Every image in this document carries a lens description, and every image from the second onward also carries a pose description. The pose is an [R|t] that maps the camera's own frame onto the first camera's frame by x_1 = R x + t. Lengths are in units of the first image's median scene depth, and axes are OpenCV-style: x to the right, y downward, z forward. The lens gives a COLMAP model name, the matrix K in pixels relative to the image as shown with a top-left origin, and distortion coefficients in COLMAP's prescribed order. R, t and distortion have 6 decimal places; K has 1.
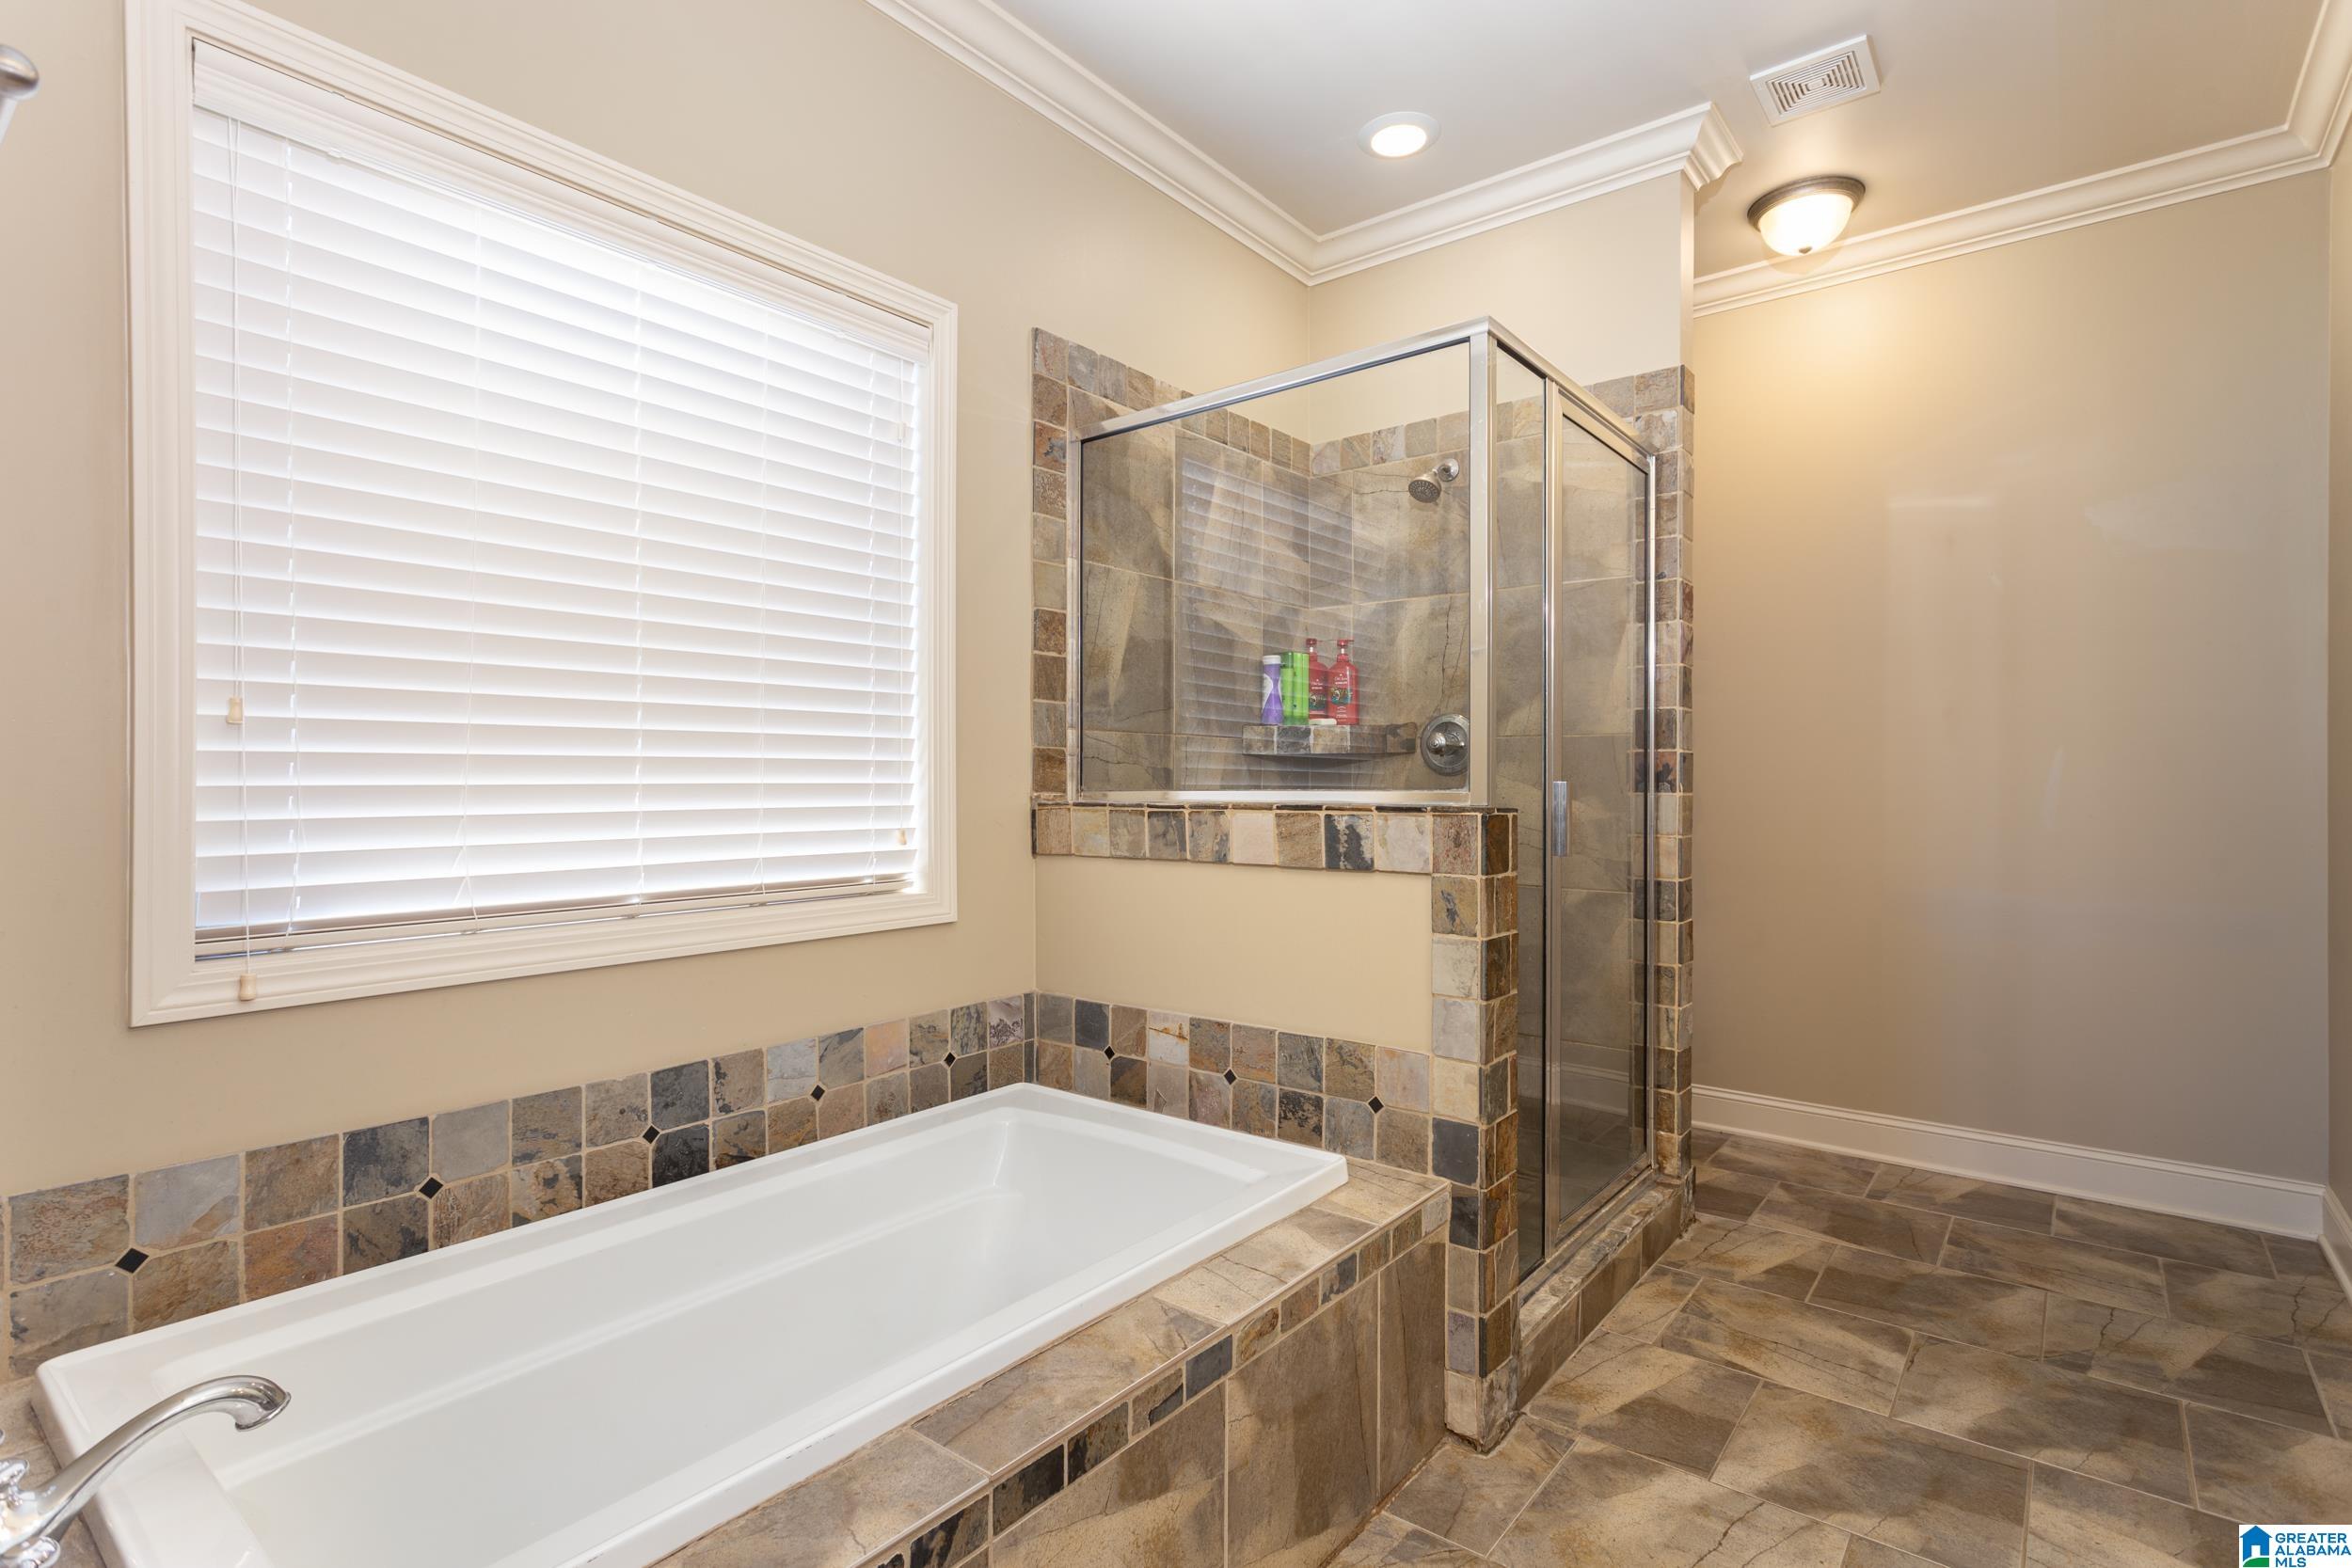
lens RADIAL K [[1141.8, 0, 1178.9], [0, 1141.8, 782.9], [0, 0, 1]] dist [0.004841, 0.001434]
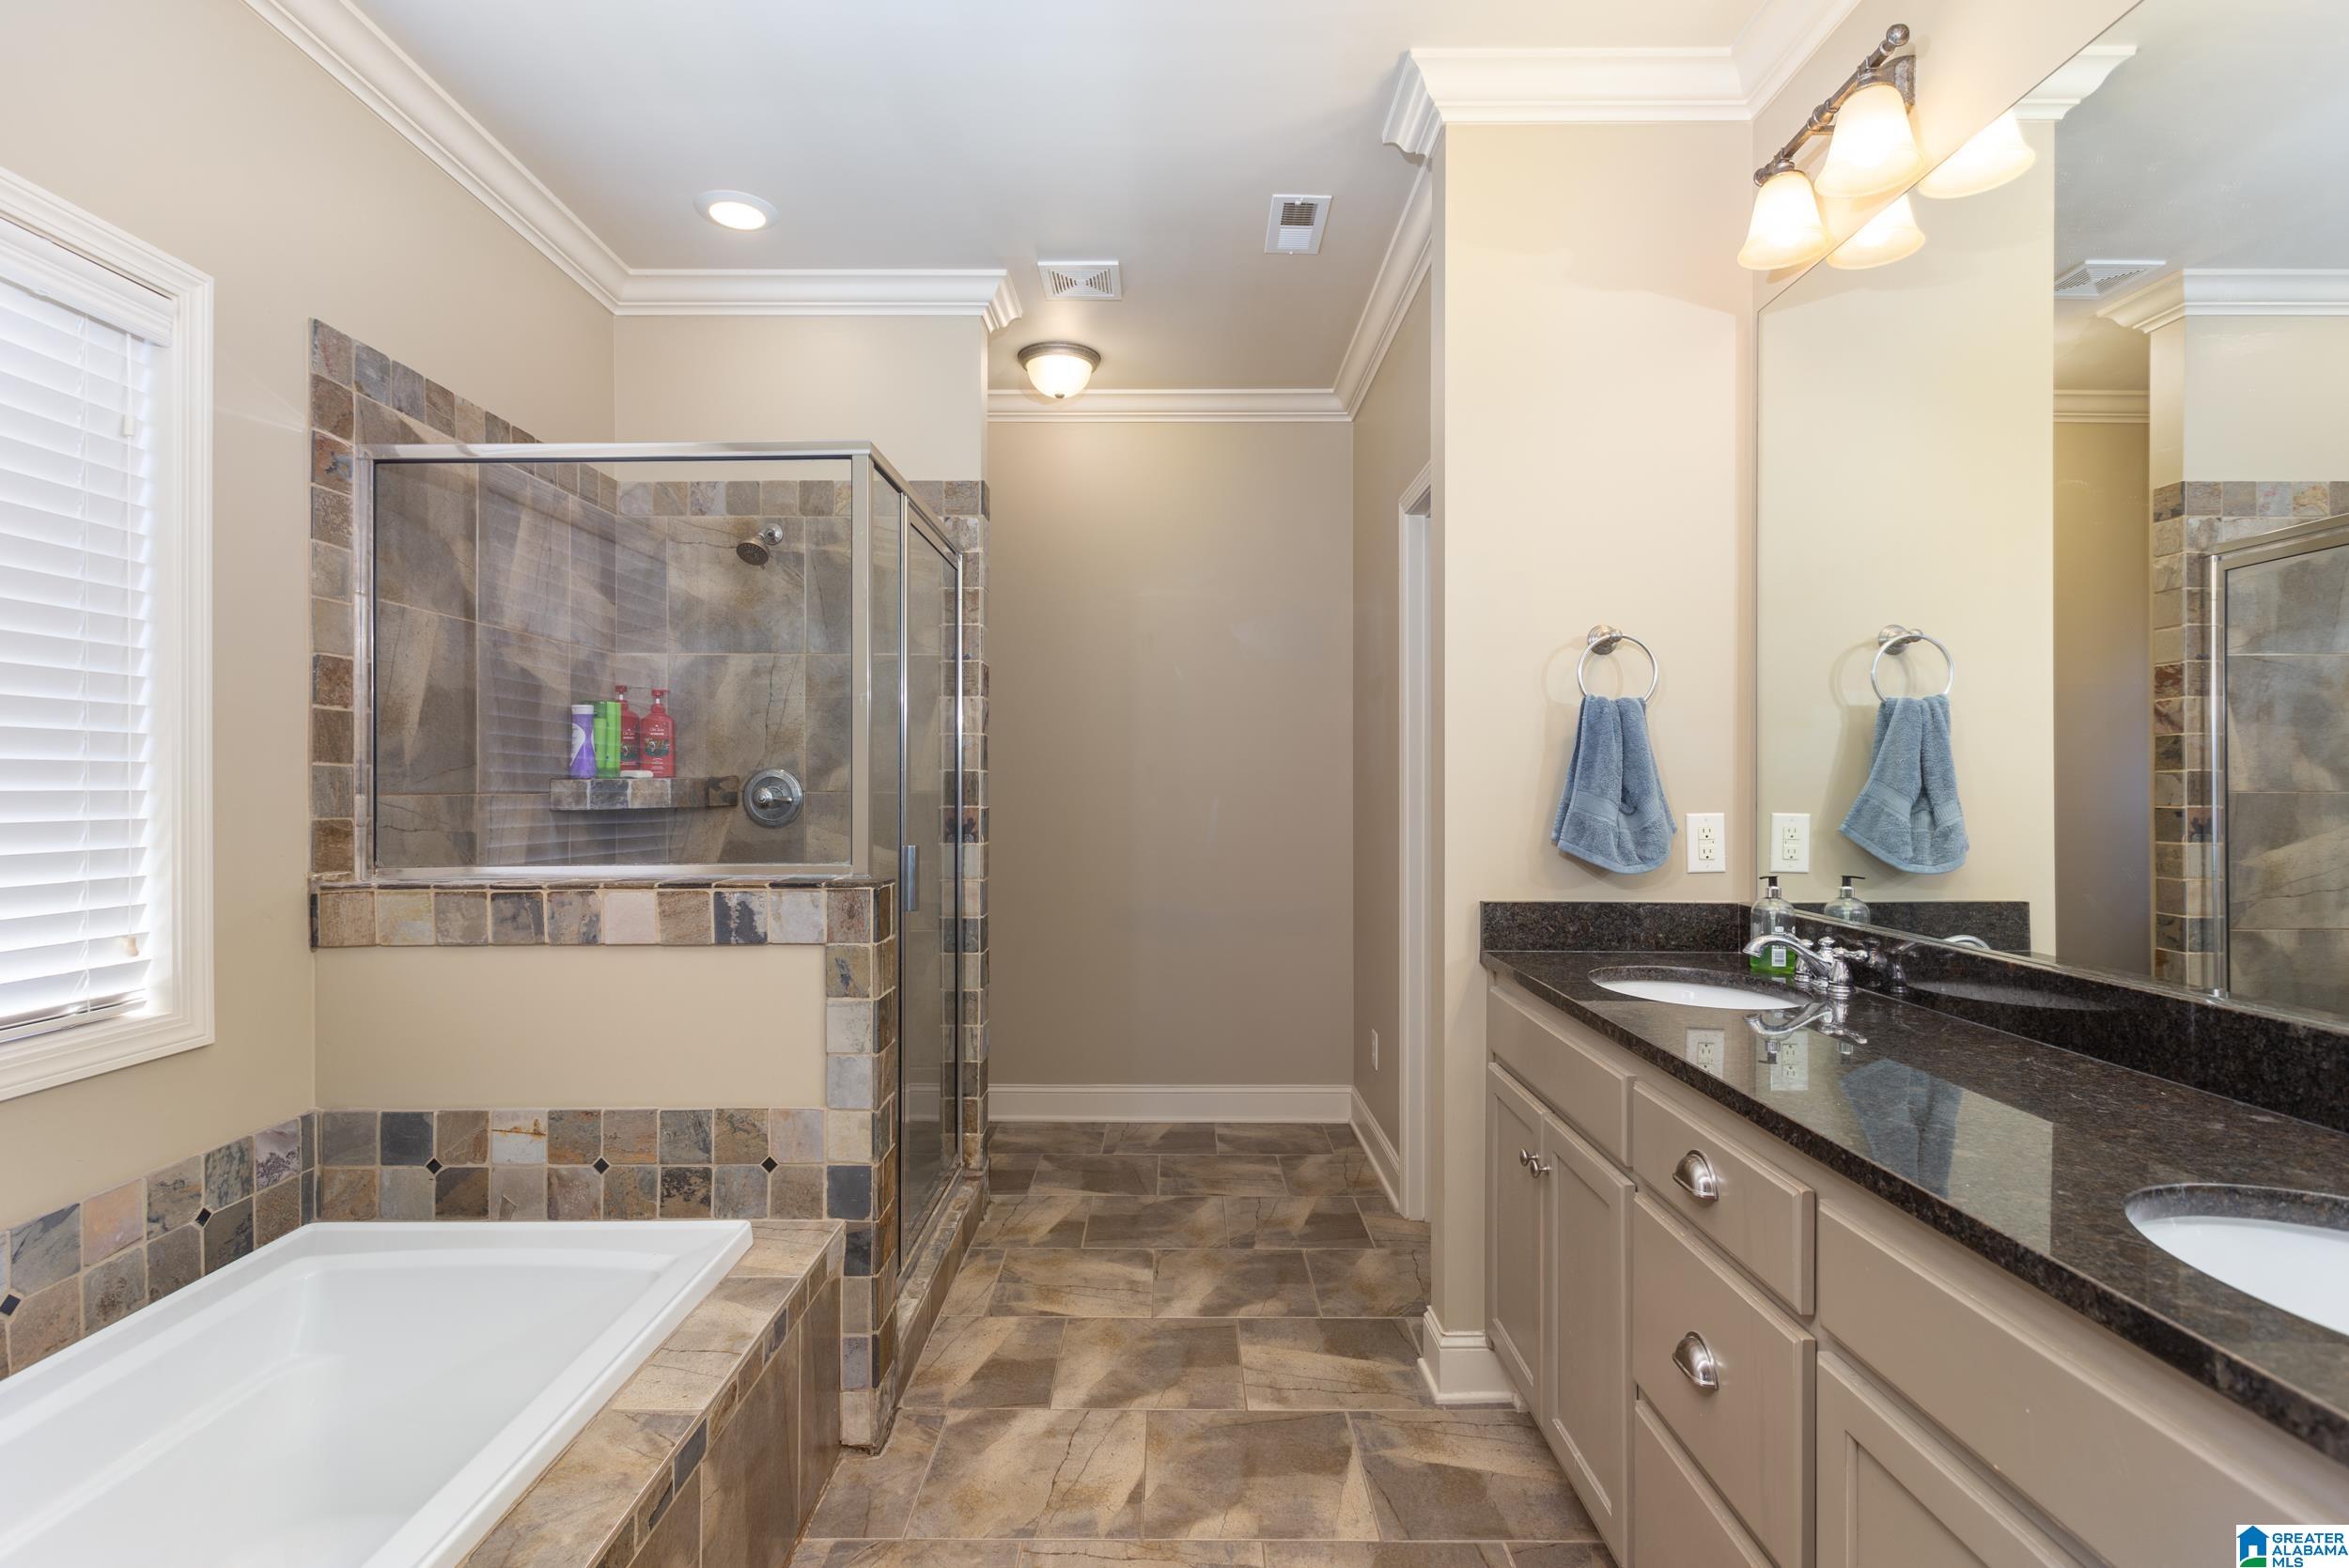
lens RADIAL K [[1140.4, 0, 1177.4], [0, 1140.4, 782.9], [0, 0, 1]] dist [0.004841, 0.001434]
pose [[0.781791, 0.002106, 0.623537, -0.158705], [-0.000311, 0.999995, -0.002988, -0.057227], [-0.623541, 0.002142, 0.781788, -0.053999]]
